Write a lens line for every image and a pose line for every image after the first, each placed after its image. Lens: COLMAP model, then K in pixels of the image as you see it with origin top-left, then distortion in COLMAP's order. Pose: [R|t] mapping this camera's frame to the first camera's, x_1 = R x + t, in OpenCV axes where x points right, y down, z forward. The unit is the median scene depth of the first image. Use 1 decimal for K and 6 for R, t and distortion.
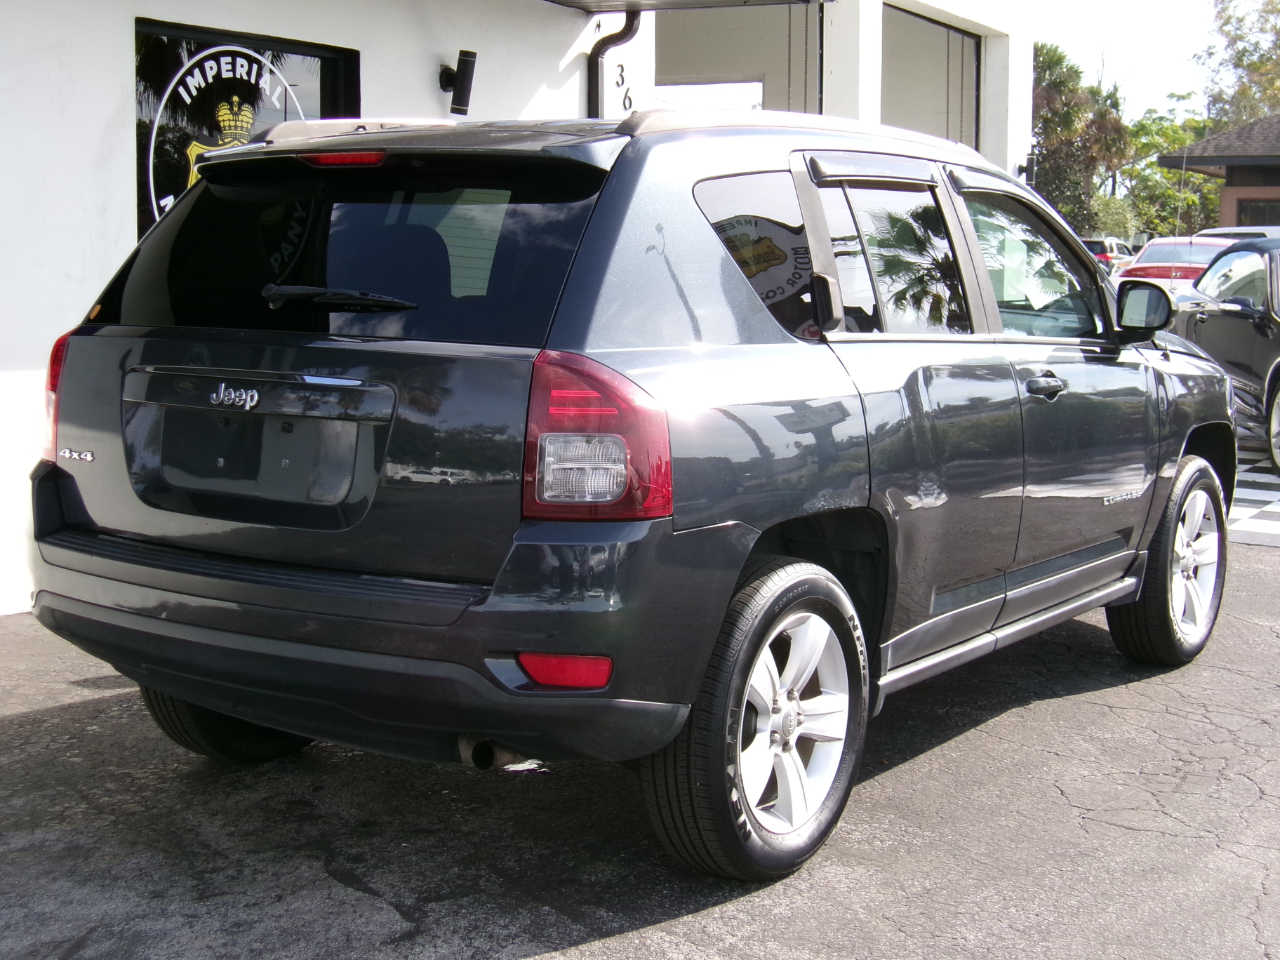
lens RADIAL K [[1959.5, 0, 637.9], [0, 1959.5, 533.6], [0, 0, 1]] dist [-0.098935, -0.073006]
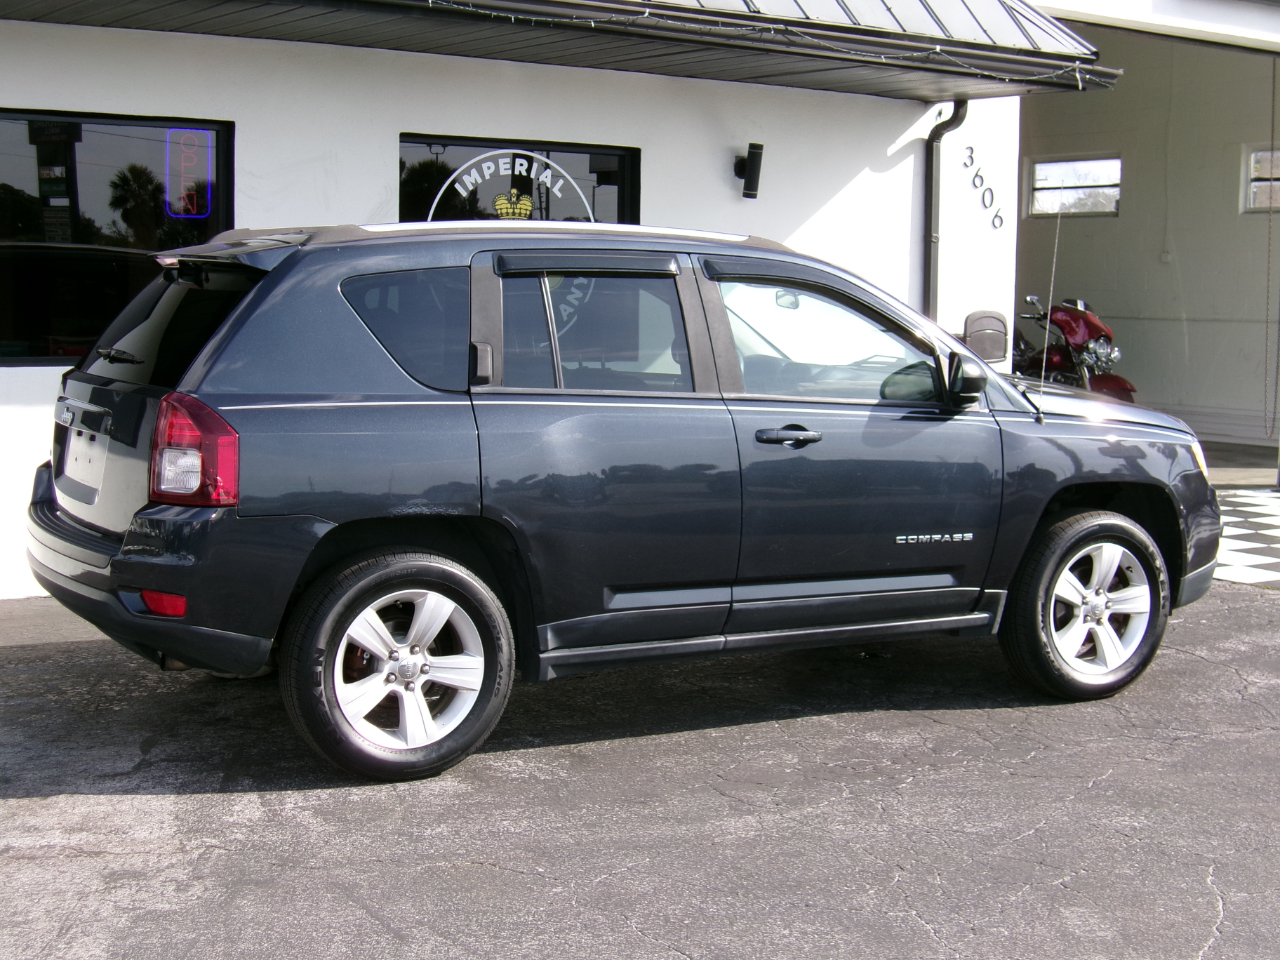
lens RADIAL K [[1959.5, 0, 637.9], [0, 1959.5, 533.6], [0, 0, 1]] dist [-0.098935, -0.073006]
pose [[0.886781, 0.064450, -0.457674, 0.754102], [-0.075362, 0.997141, -0.005600, -0.002185], [0.456005, 0.039457, 0.889102, -0.134547]]
